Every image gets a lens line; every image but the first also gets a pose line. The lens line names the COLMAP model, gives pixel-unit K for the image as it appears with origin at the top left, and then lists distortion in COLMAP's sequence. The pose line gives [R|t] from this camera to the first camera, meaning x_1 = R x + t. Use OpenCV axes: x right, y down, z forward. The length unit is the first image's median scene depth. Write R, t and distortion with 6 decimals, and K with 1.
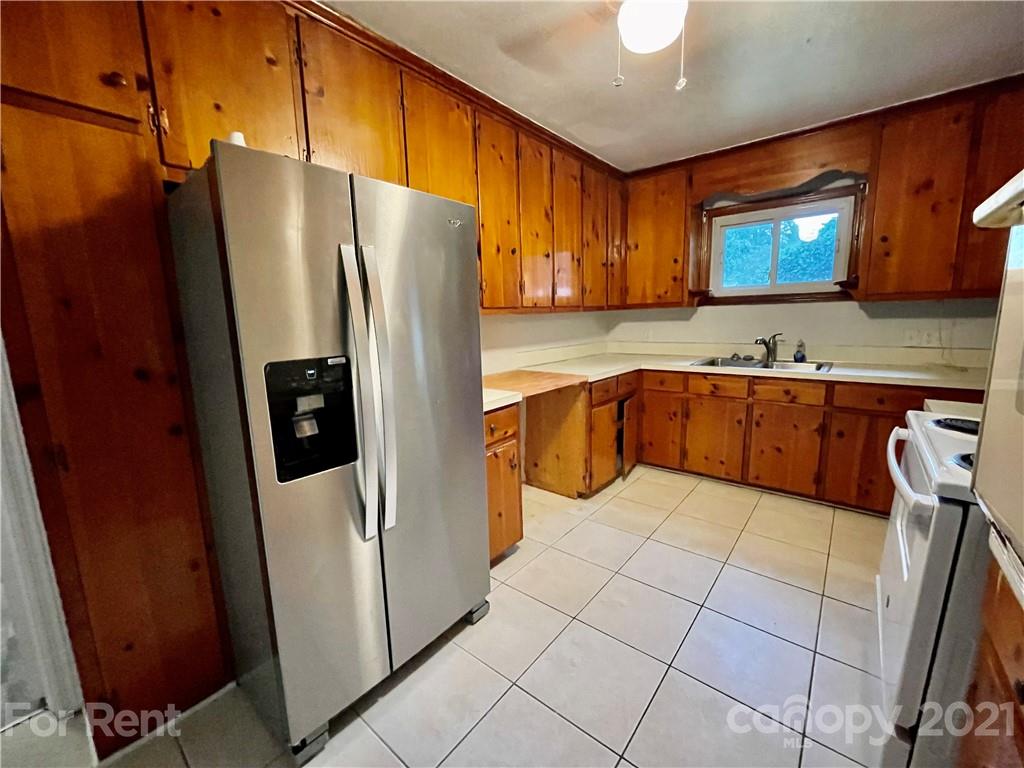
lens RADIAL K [[414.1, 0, 512.6], [0, 414.1, 380.6], [0, 0, 1]] dist [-0.004202, 0.000017]
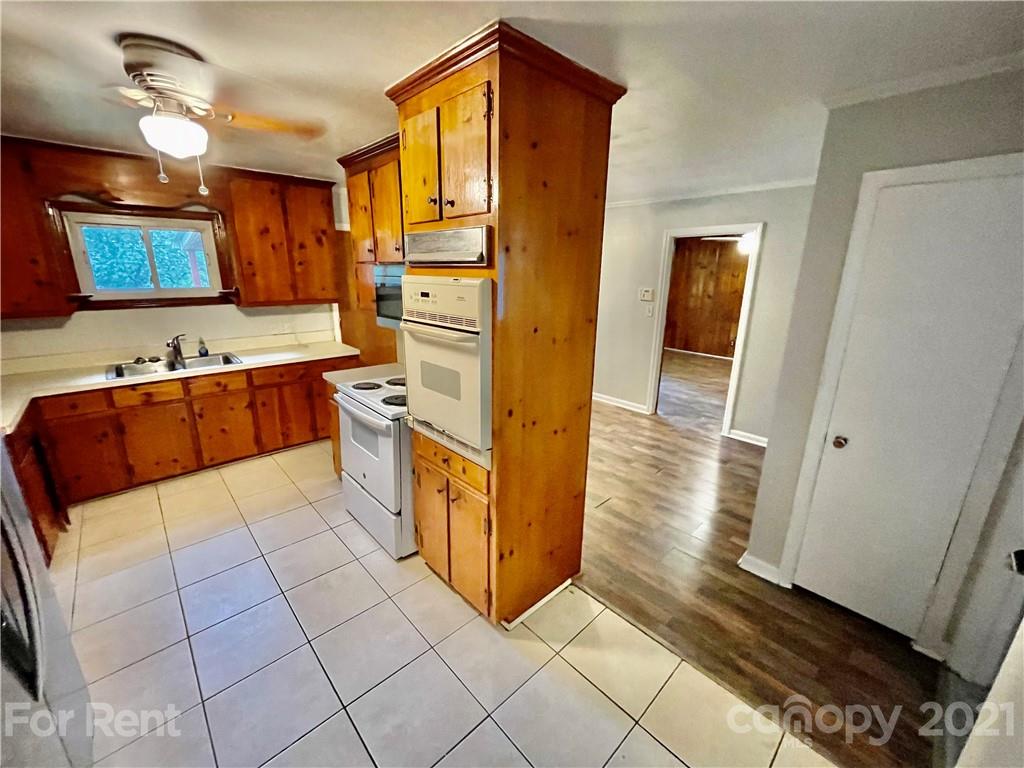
lens RADIAL K [[414.1, 0, 512.6], [0, 414.1, 380.6], [0, 0, 1]] dist [-0.004202, 0.000017]
pose [[0.122500, -0.236109, 0.963974, -0.400475], [0.136938, 0.966020, 0.219209, -0.127520], [-0.982976, 0.105151, 0.150670, -0.050953]]
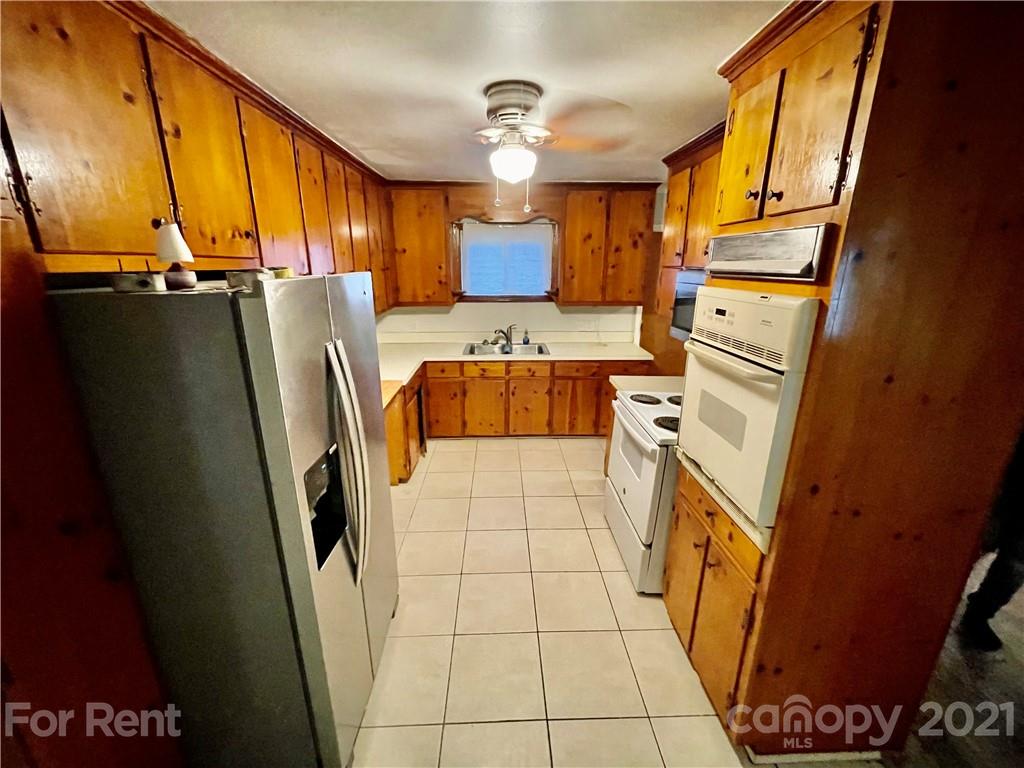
lens RADIAL K [[414.1, 0, 512.6], [0, 414.1, 380.6], [0, 0, 1]] dist [-0.004202, 0.000017]
pose [[0.748614, -0.156259, 0.644329, -0.315097], [0.080954, 0.986101, 0.145088, -0.145763], [-0.658045, -0.056454, 0.750860, -0.058849]]
